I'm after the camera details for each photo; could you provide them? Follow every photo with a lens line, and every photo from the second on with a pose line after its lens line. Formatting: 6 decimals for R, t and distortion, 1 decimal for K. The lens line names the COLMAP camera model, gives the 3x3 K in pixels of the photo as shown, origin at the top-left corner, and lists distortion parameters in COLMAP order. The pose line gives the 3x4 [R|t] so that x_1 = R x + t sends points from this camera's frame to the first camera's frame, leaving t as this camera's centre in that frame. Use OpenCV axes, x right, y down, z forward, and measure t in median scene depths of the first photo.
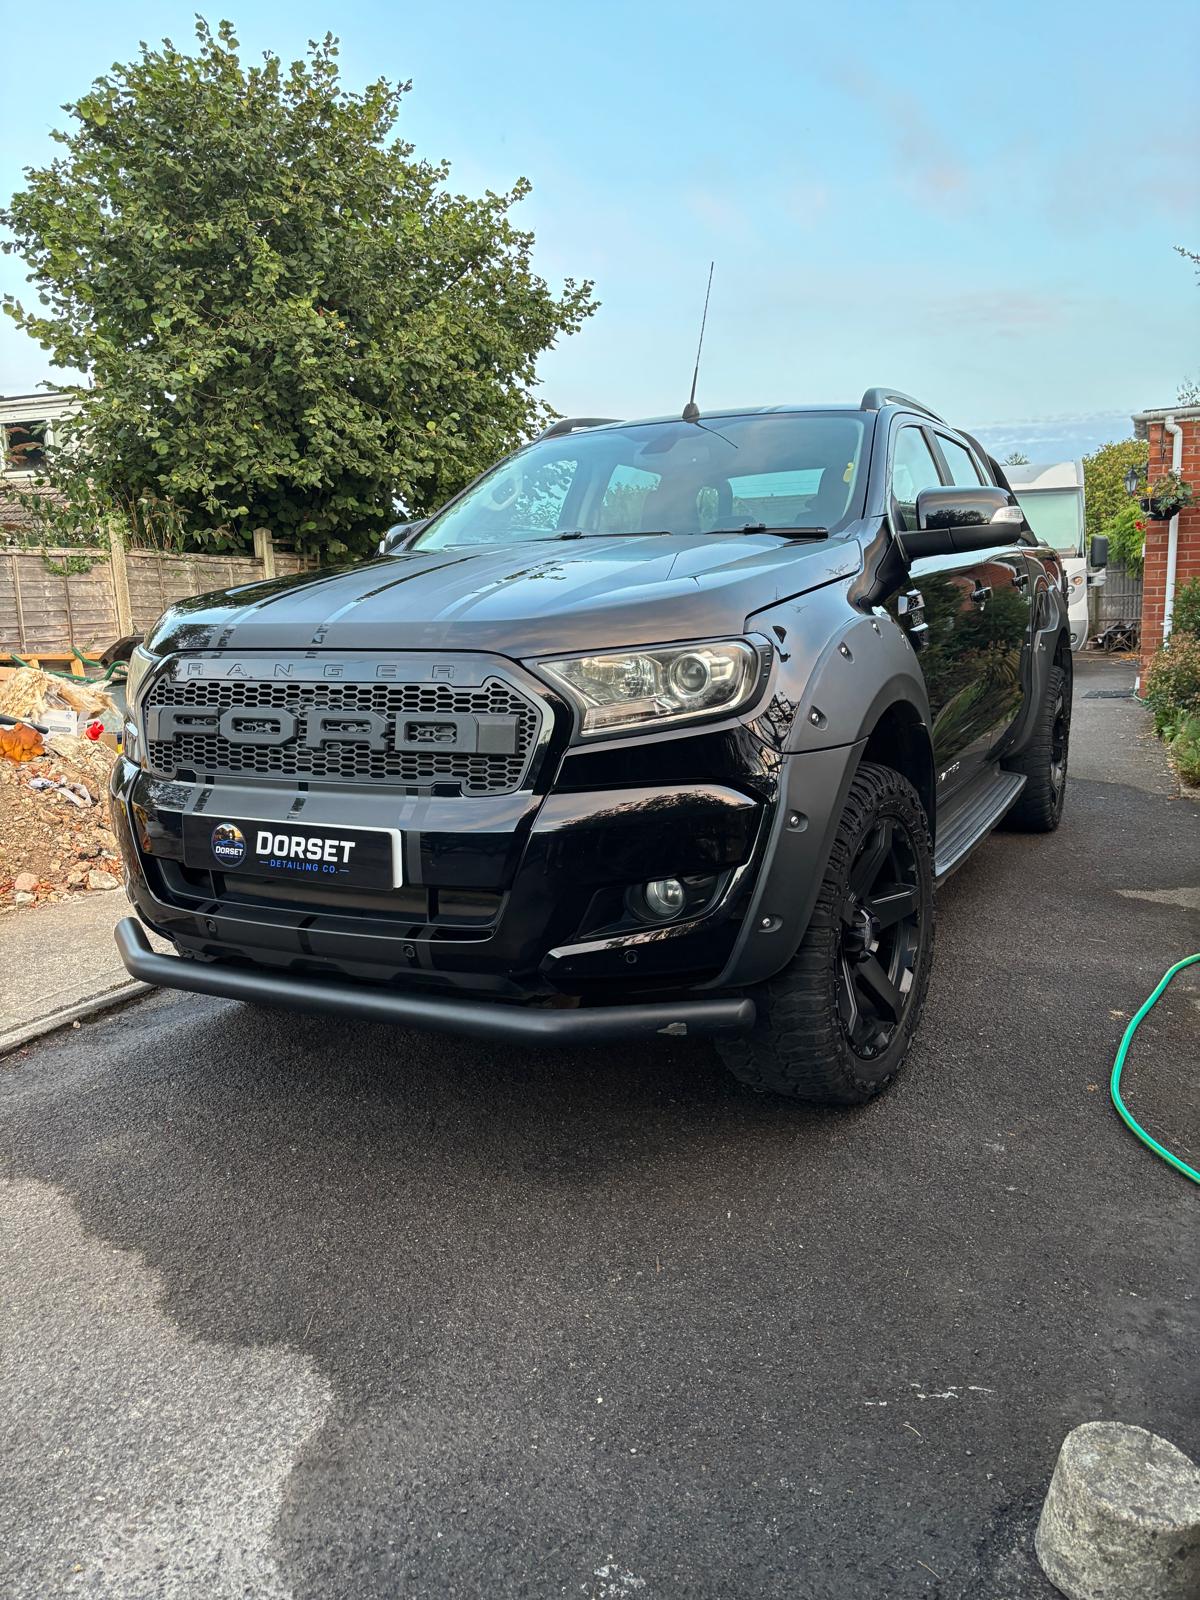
lens RADIAL K [[1098.3, 0, 599.8], [0, 1098.3, 800.1], [0, 0, 1]] dist [-0.007983, -0.001173]
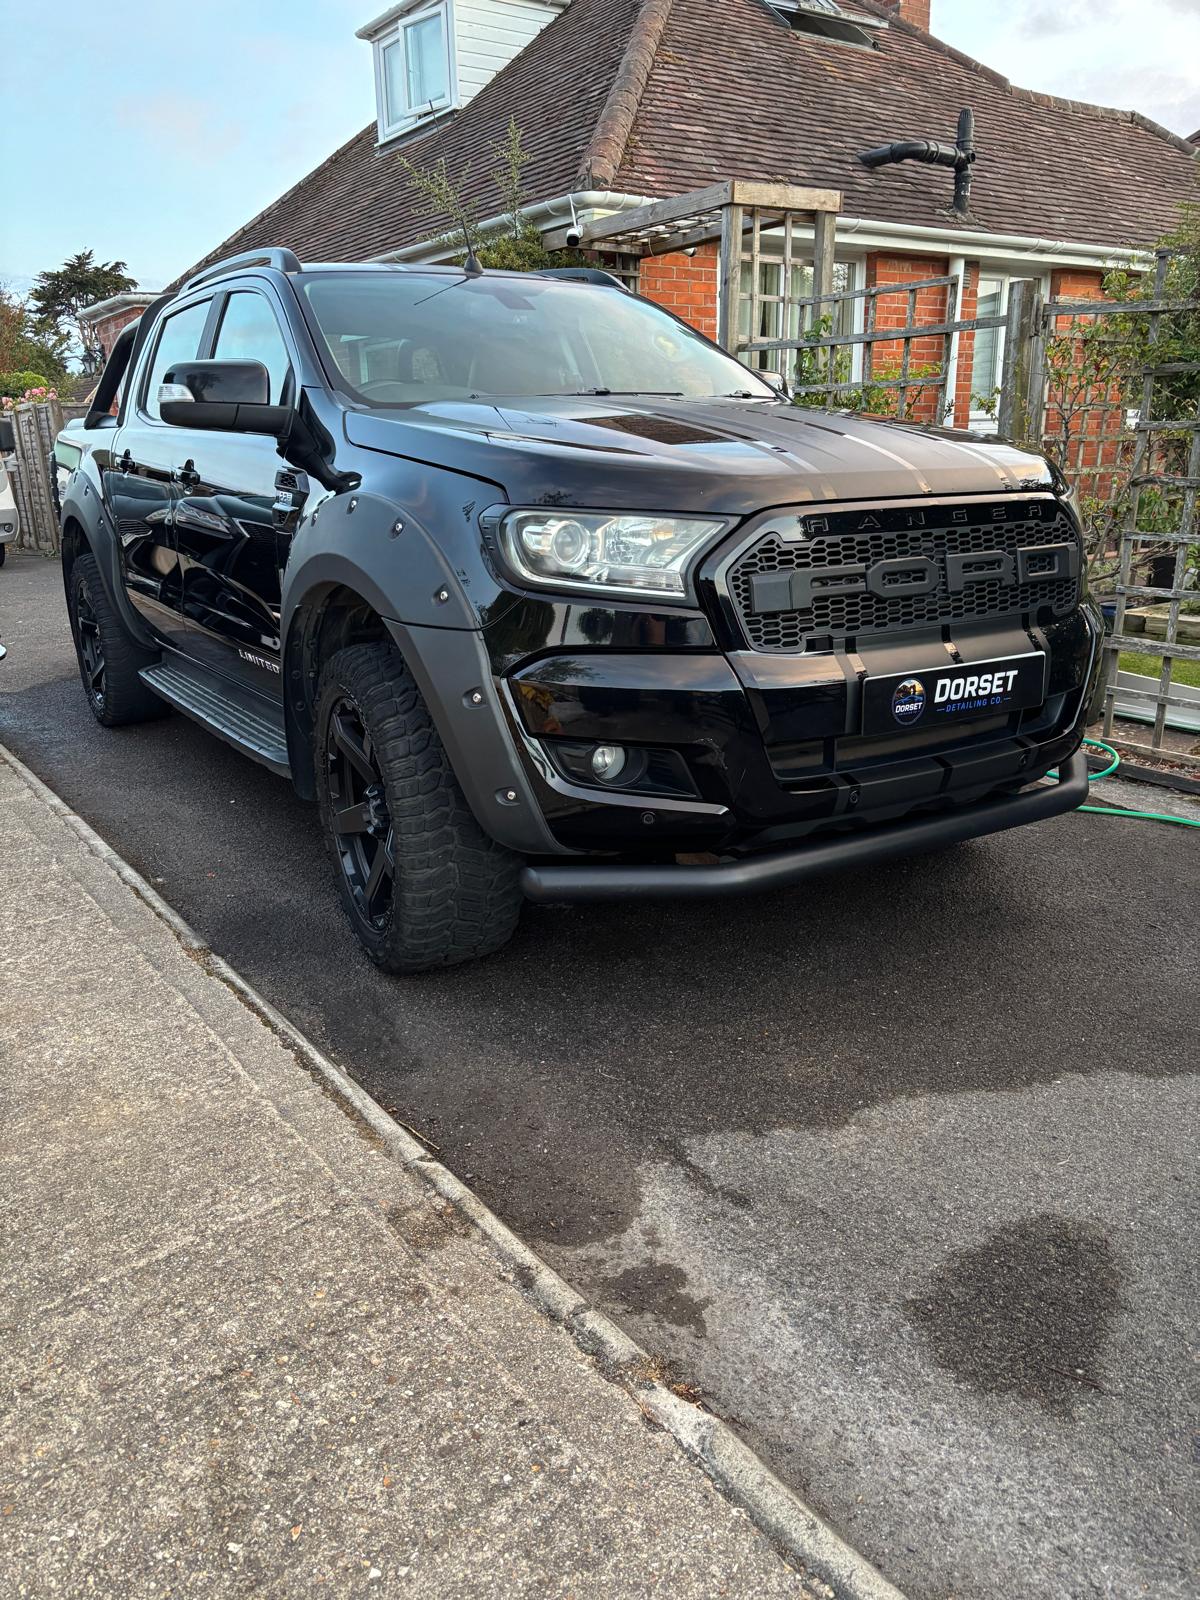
lens RADIAL K [[1194.3, 0, 602.3], [0, 1194.3, 799.7], [0, 0, 1]] dist [0.006673, 0.000700]
pose [[0.587235, -0.220997, 0.778663, -1.369476], [0.164190, 0.974528, 0.152761, -0.082674], [-0.792588, 0.038142, 0.608563, 0.578540]]
